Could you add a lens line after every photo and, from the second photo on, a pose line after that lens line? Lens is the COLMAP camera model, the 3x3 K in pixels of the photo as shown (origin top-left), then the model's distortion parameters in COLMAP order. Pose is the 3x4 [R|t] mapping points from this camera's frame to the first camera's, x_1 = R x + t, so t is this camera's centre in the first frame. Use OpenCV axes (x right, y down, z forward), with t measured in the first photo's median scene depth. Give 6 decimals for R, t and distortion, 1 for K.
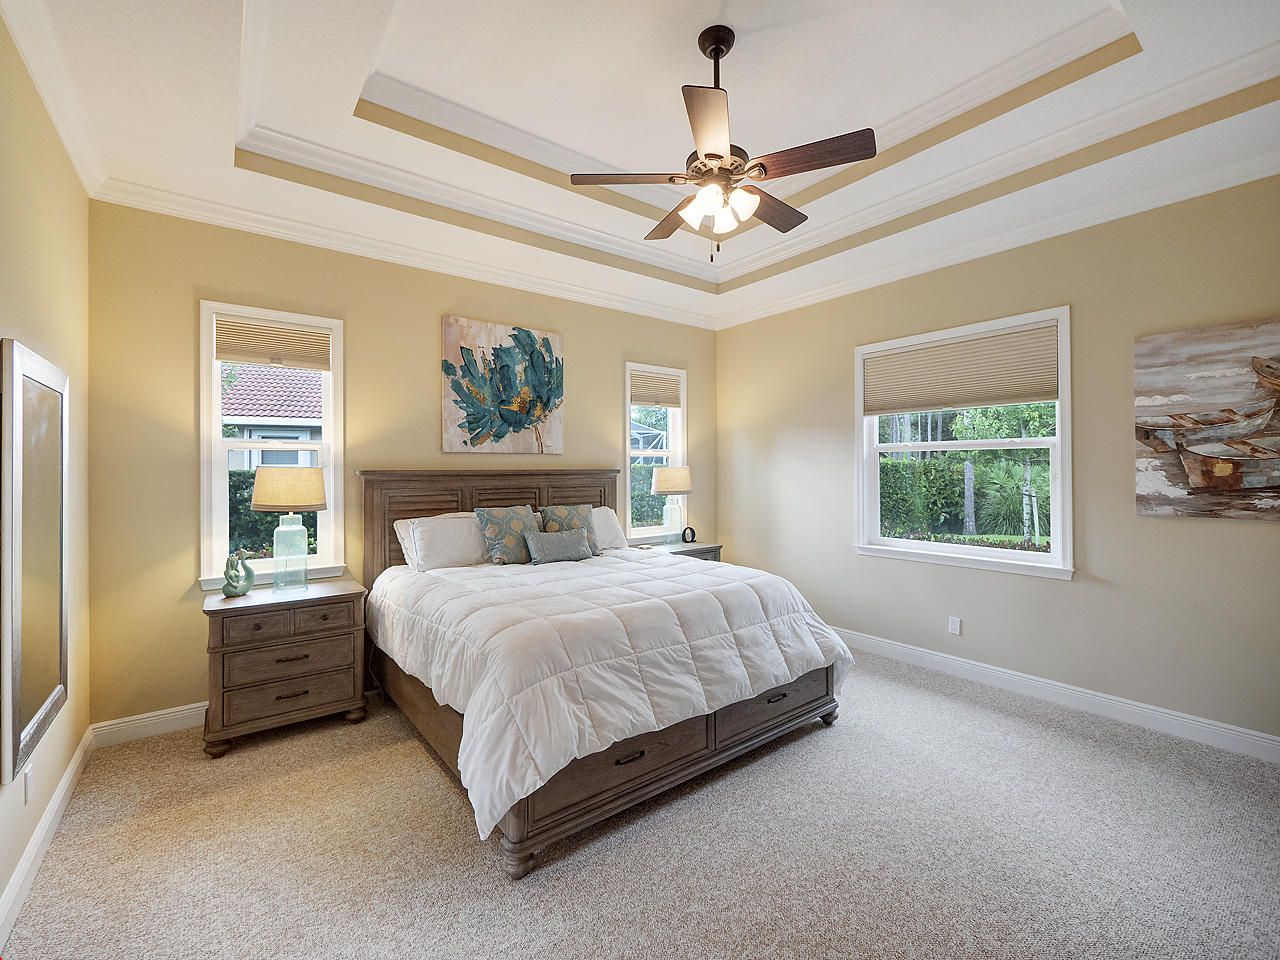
lens RADIAL K [[552.1, 0, 639.8], [0, 552.1, 473.1], [0, 0, 1]] dist [-0.008794, 0.000239]
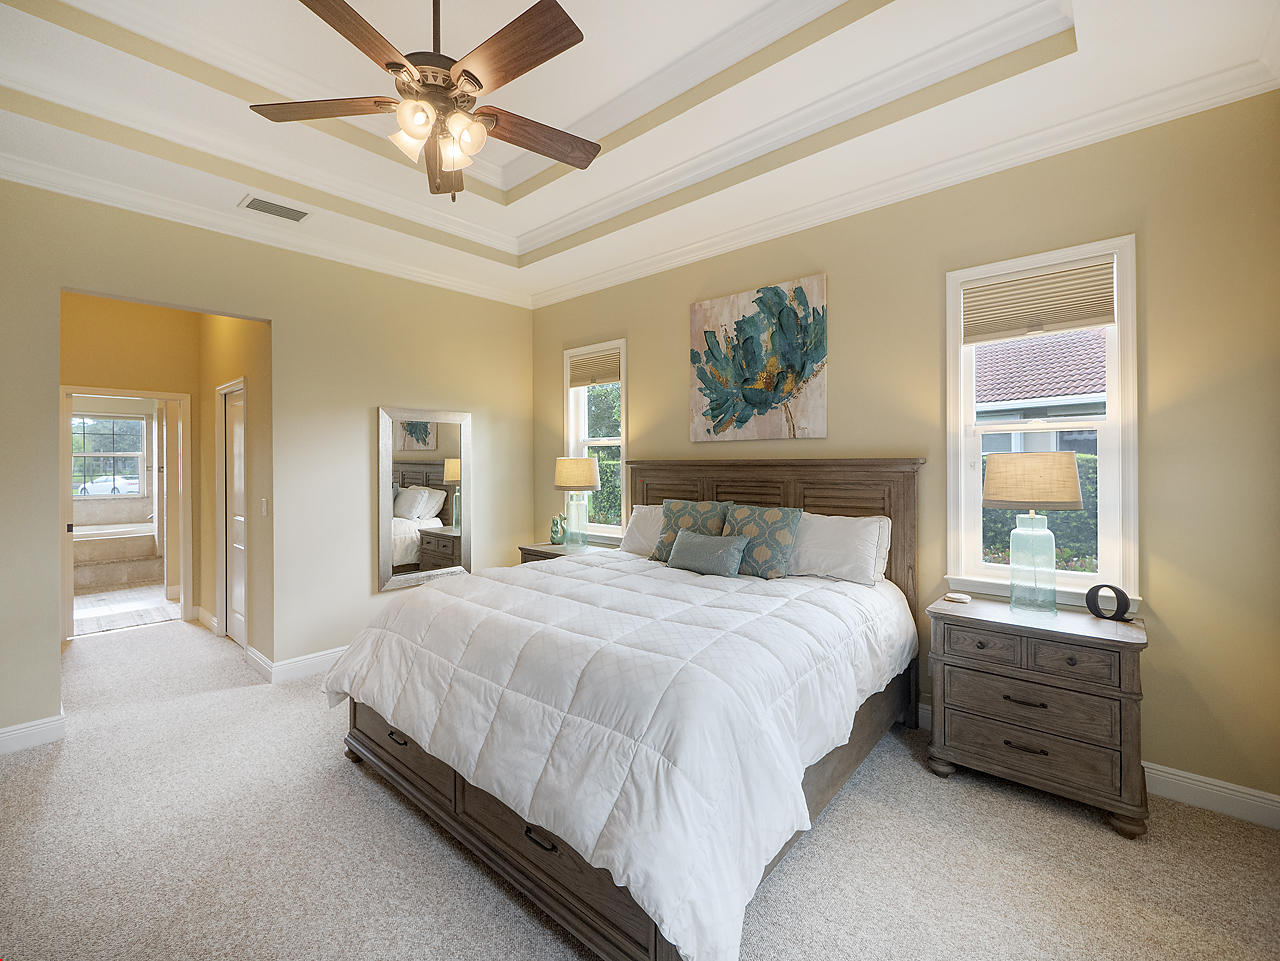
lens RADIAL K [[556.8, 0, 613.1], [0, 556.8, 459.9], [0, 0, 1]] dist [-0.001602, 0.000242]
pose [[0.169249, 0.002402, -0.985570, 0.571221], [0.001499, 0.999995, 0.002695, -0.007830], [0.985572, -0.001933, 0.169245, 0.640447]]
